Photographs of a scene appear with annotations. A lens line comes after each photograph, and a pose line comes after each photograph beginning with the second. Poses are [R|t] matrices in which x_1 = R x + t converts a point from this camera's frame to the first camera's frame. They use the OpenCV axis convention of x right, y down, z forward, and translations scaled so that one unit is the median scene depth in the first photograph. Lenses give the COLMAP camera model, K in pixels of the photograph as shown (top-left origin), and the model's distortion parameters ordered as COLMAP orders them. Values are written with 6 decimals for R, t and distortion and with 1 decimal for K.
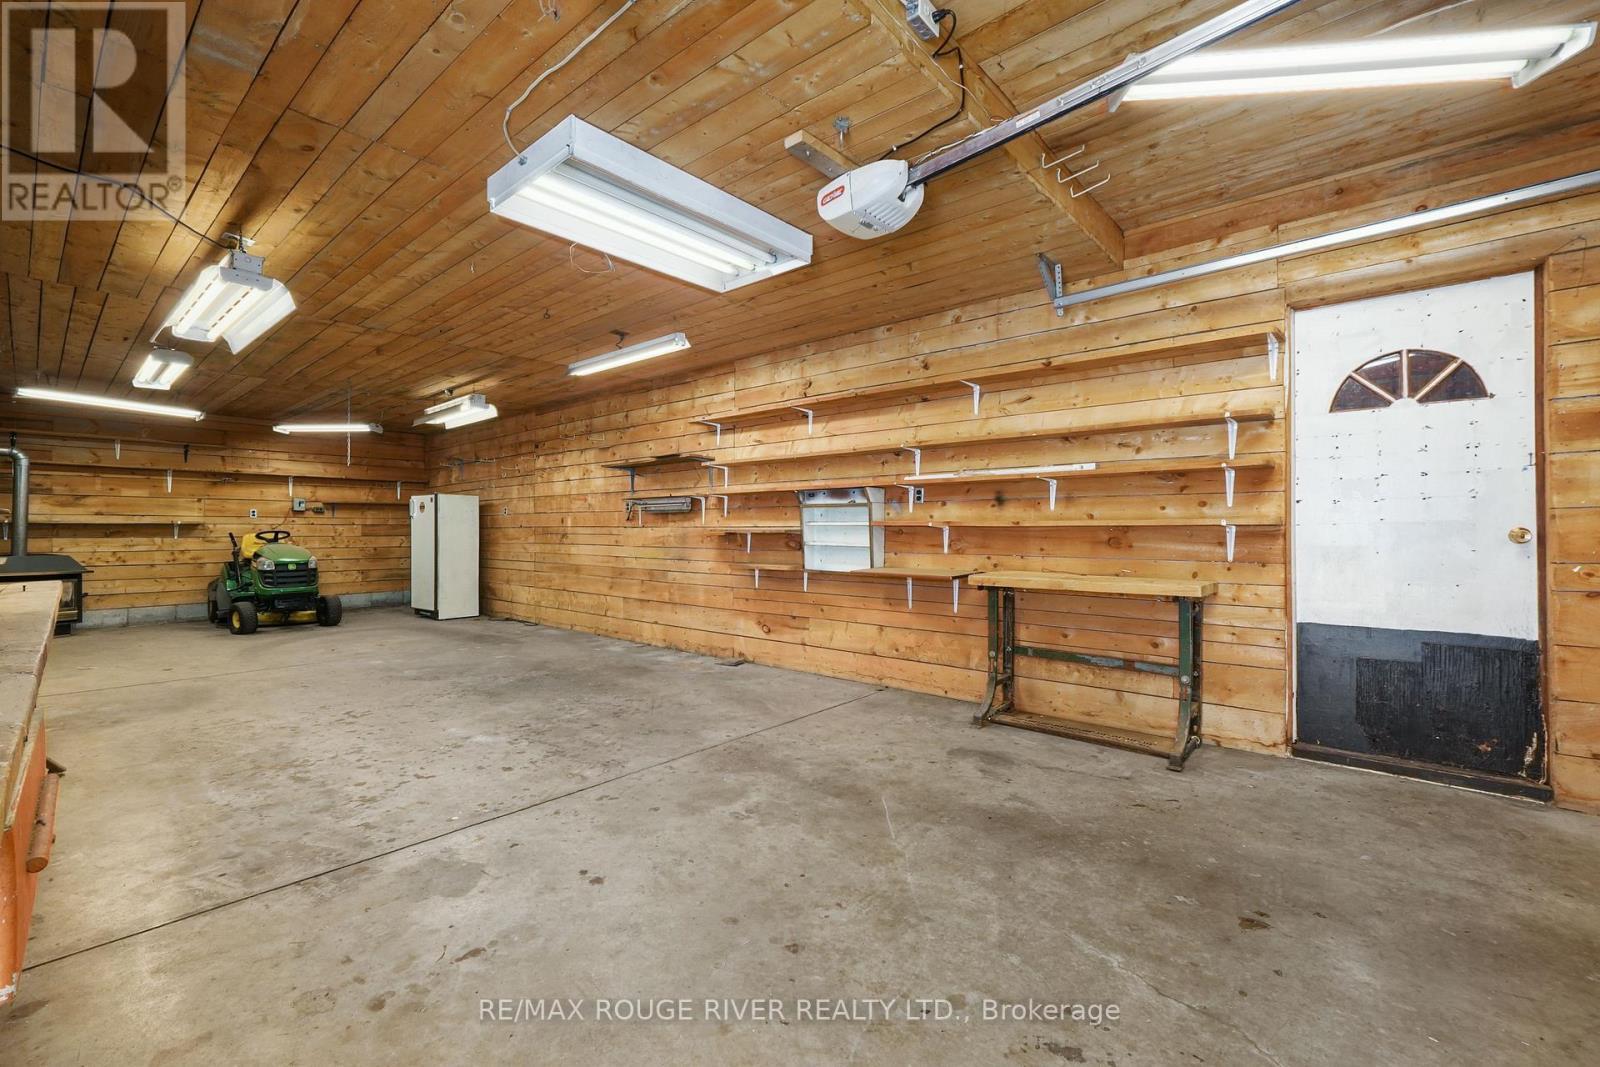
lens RADIAL K [[670.1, 0, 801.0], [0, 670.1, 532.3], [0, 0, 1]] dist [-0.016012, 0.000203]
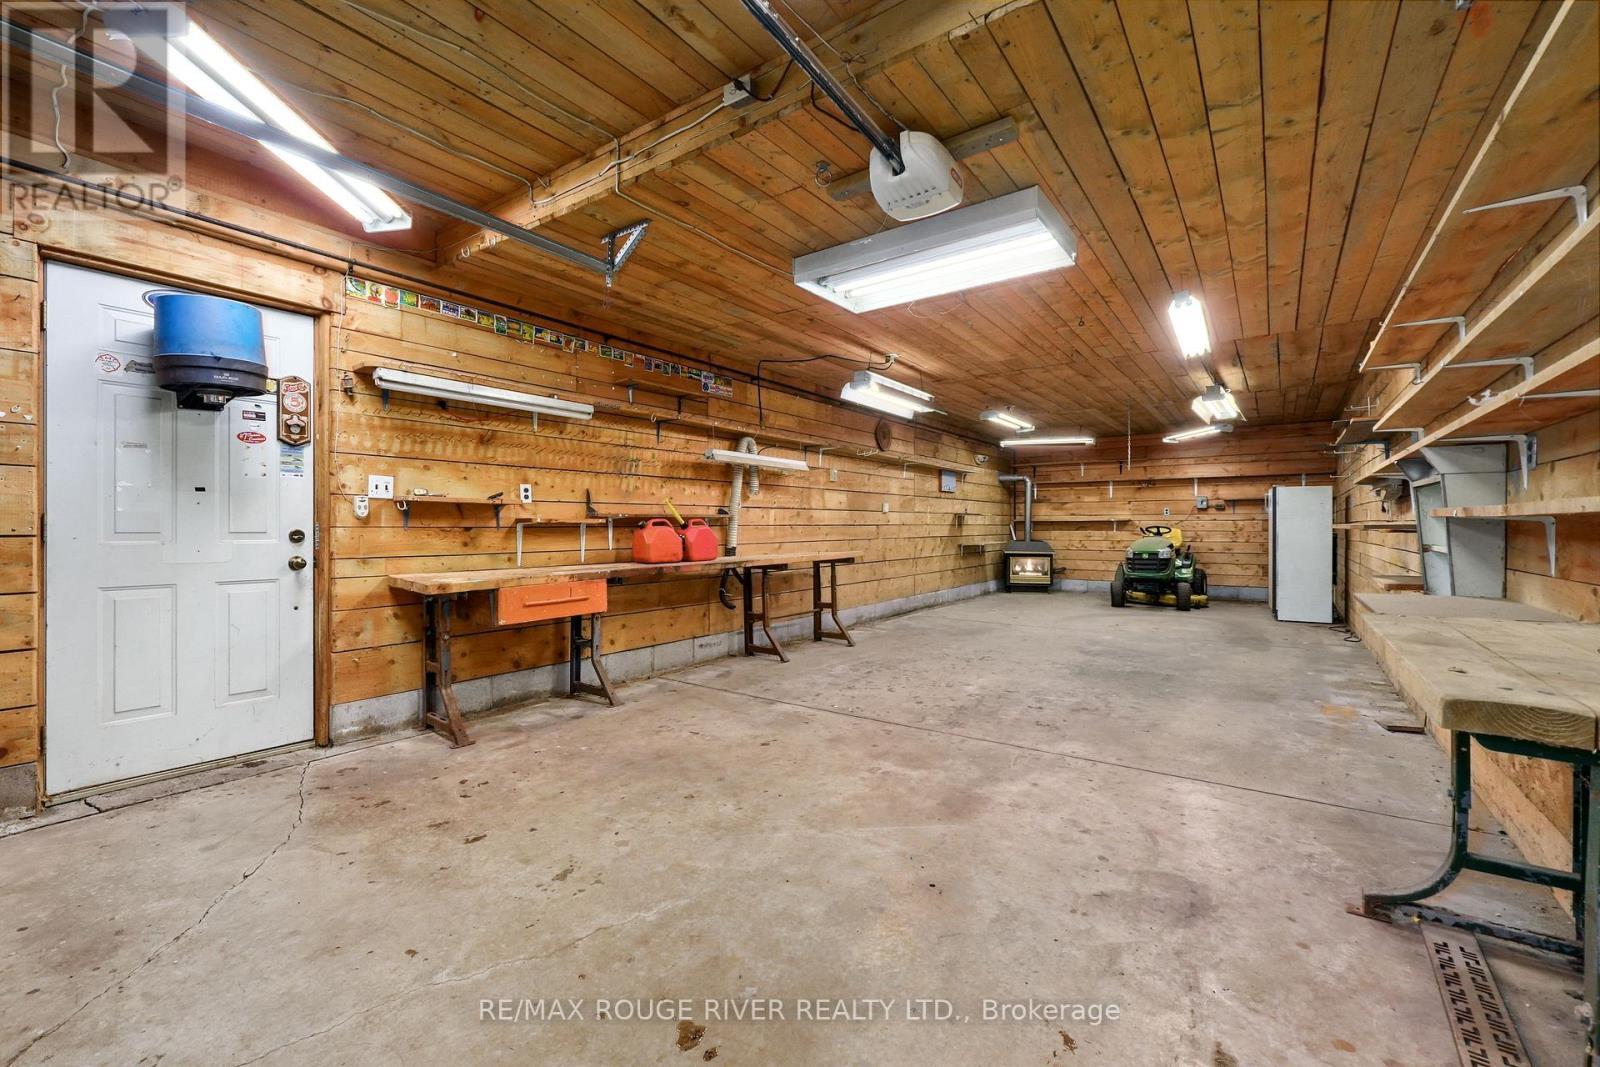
lens RADIAL K [[670.1, 0, 799.6], [0, 670.1, 530.1], [0, 0, 1]] dist [-0.016012, 0.000203]
pose [[0.079185, 0.005987, -0.996842, 0.765948], [-0.001370, 0.999982, 0.005897, -0.002470], [0.996859, 0.000898, 0.079192, 0.557755]]
